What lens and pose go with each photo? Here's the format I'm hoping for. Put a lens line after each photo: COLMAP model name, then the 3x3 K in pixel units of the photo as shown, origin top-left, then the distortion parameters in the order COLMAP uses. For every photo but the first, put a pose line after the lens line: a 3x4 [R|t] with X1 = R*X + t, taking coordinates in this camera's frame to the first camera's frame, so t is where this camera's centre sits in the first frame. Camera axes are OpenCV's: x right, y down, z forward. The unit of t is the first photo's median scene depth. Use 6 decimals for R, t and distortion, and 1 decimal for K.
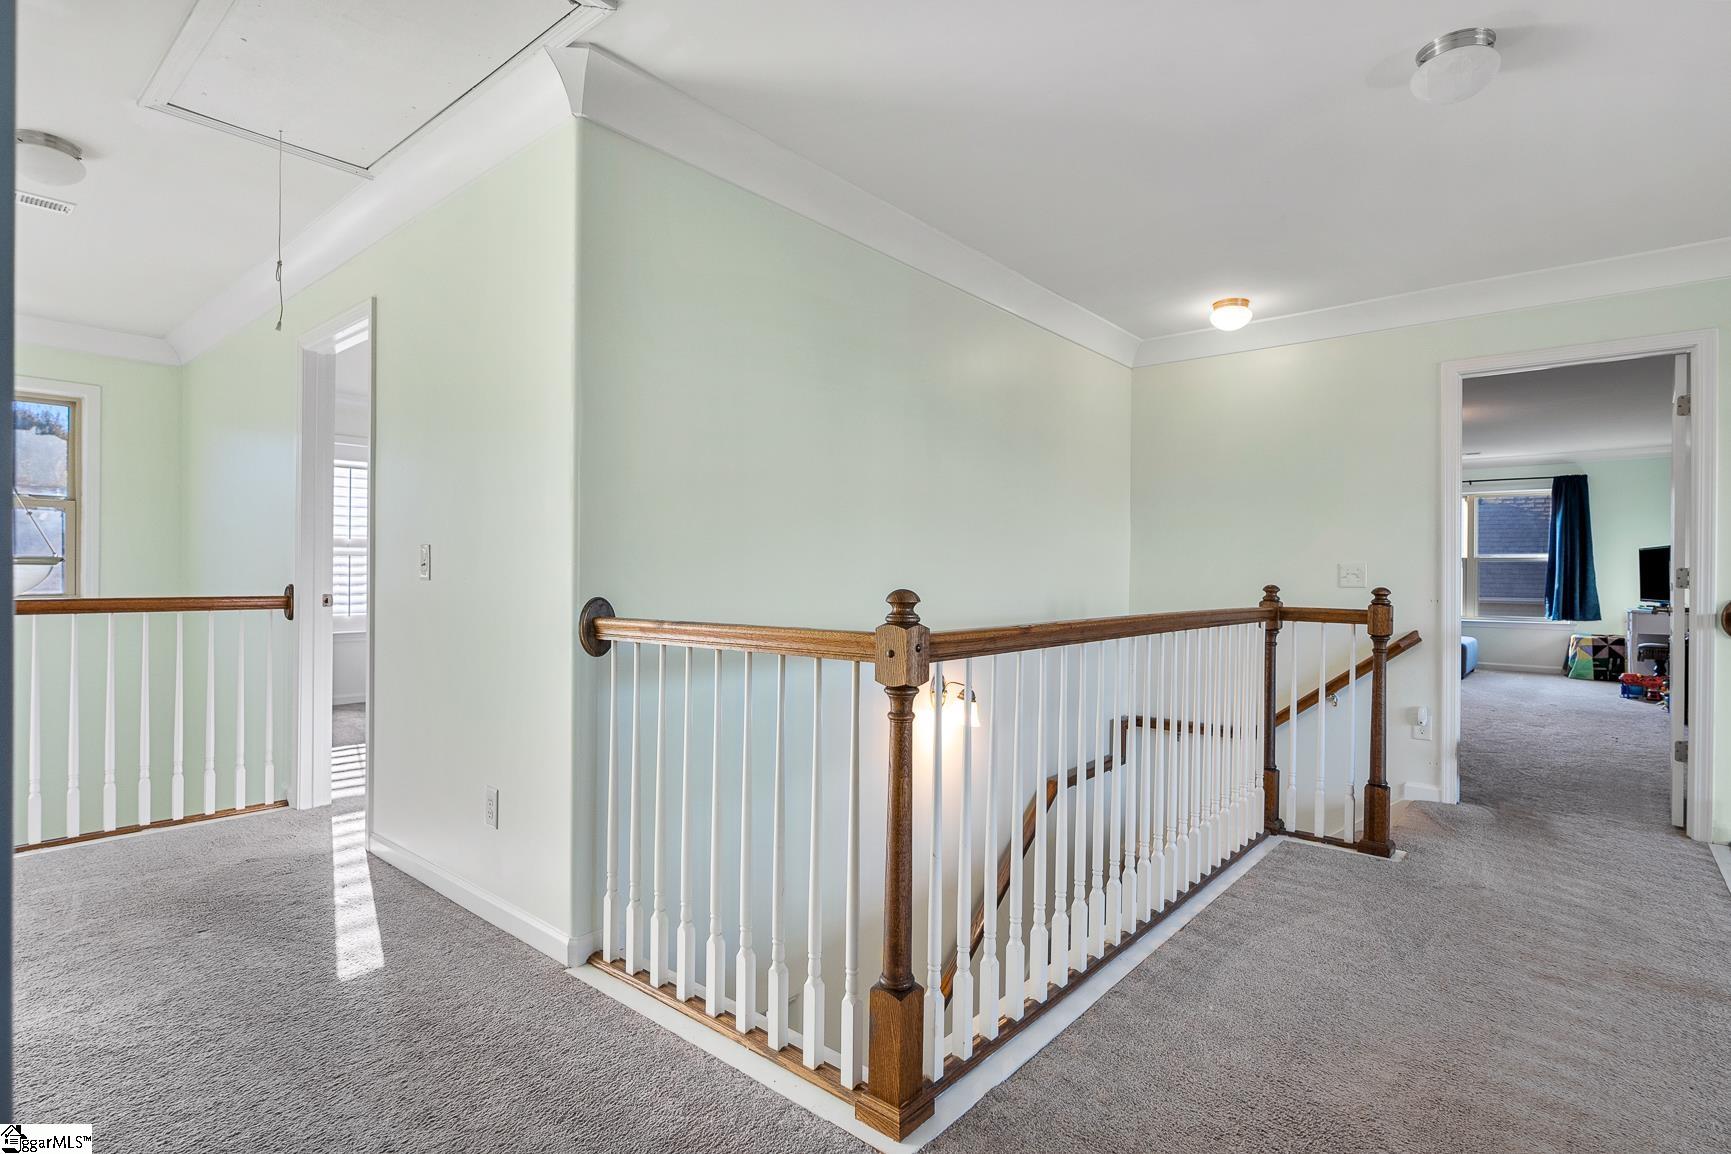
lens RADIAL K [[854.1, 0, 868.4], [0, 854.1, 578.7], [0, 0, 1]] dist [-0.001809, -0.000144]
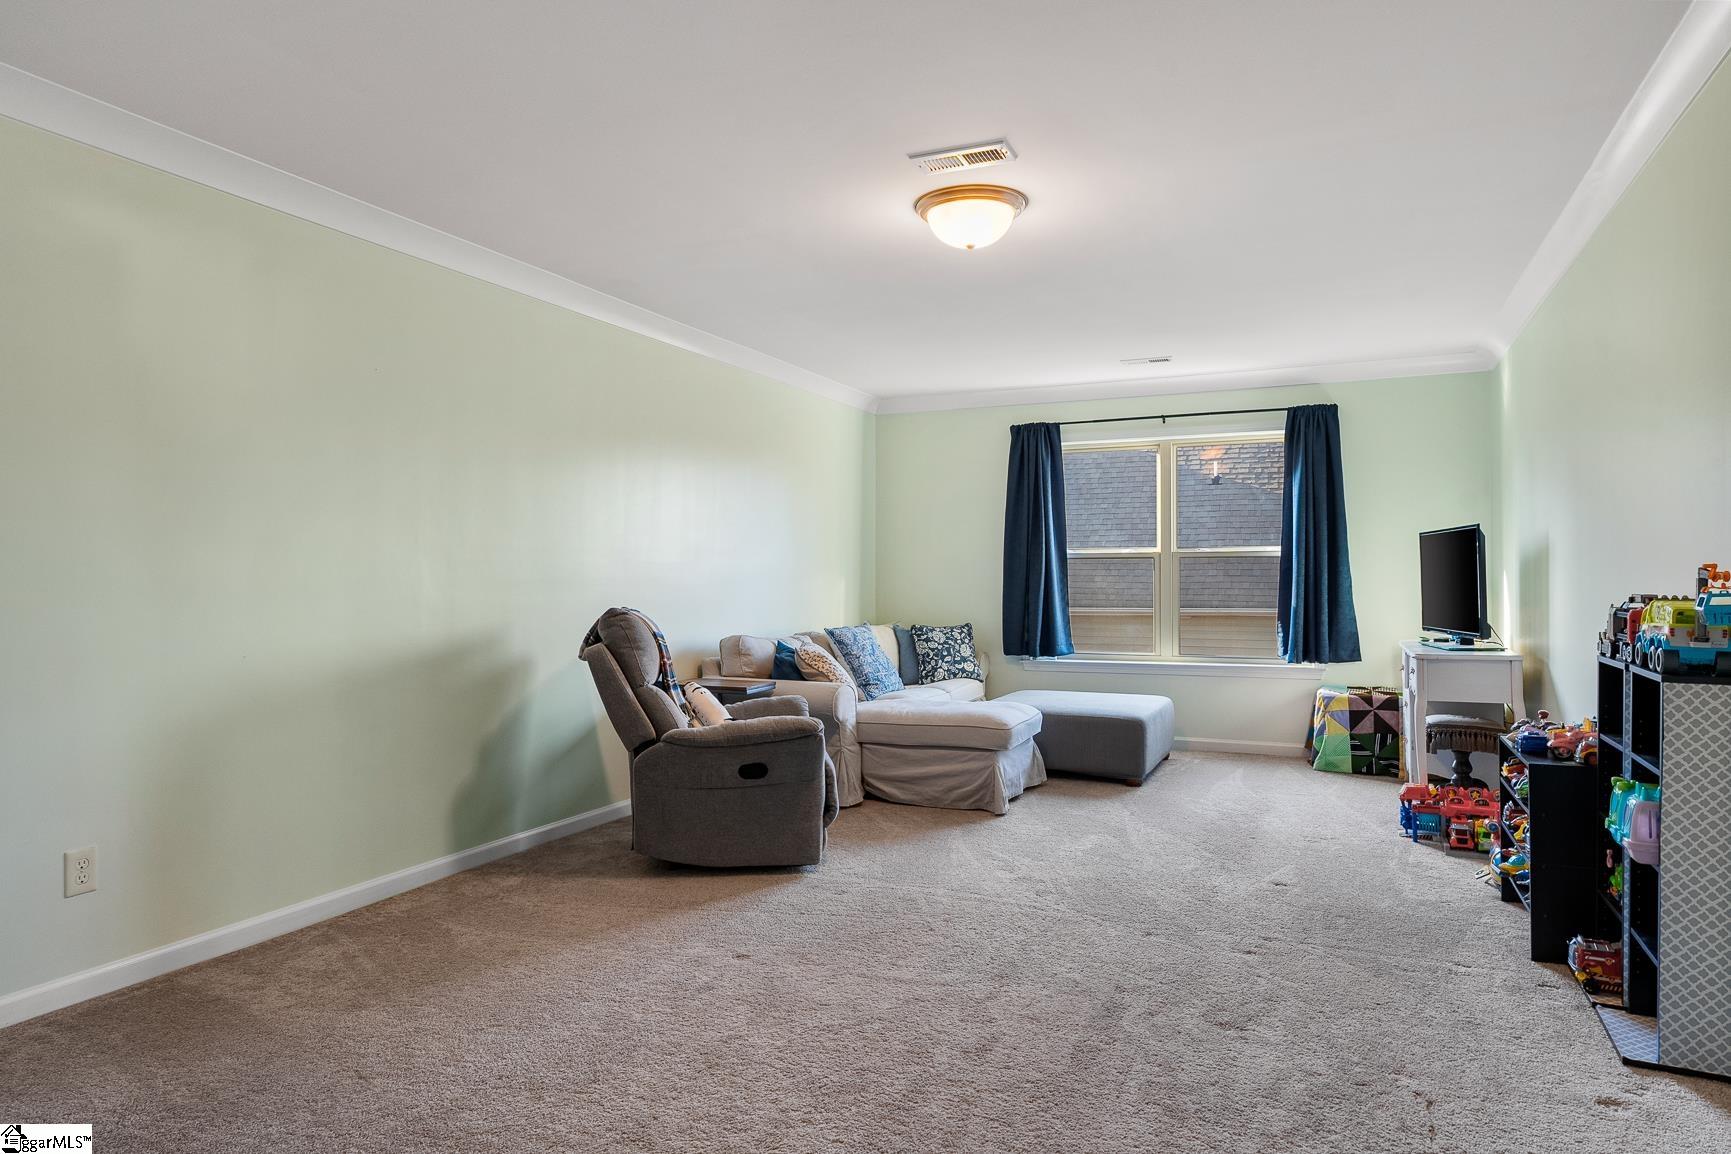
lens RADIAL K [[1041.4, 0, 863.7], [0, 1041.4, 574.3], [0, 0, 1]] dist [-0.001430, -0.000219]
pose [[0.963272, -0.006392, 0.268453, 0.366999], [0.009331, 0.999910, -0.009676, -0.005741], [-0.268367, 0.011826, 0.963244, 0.435401]]
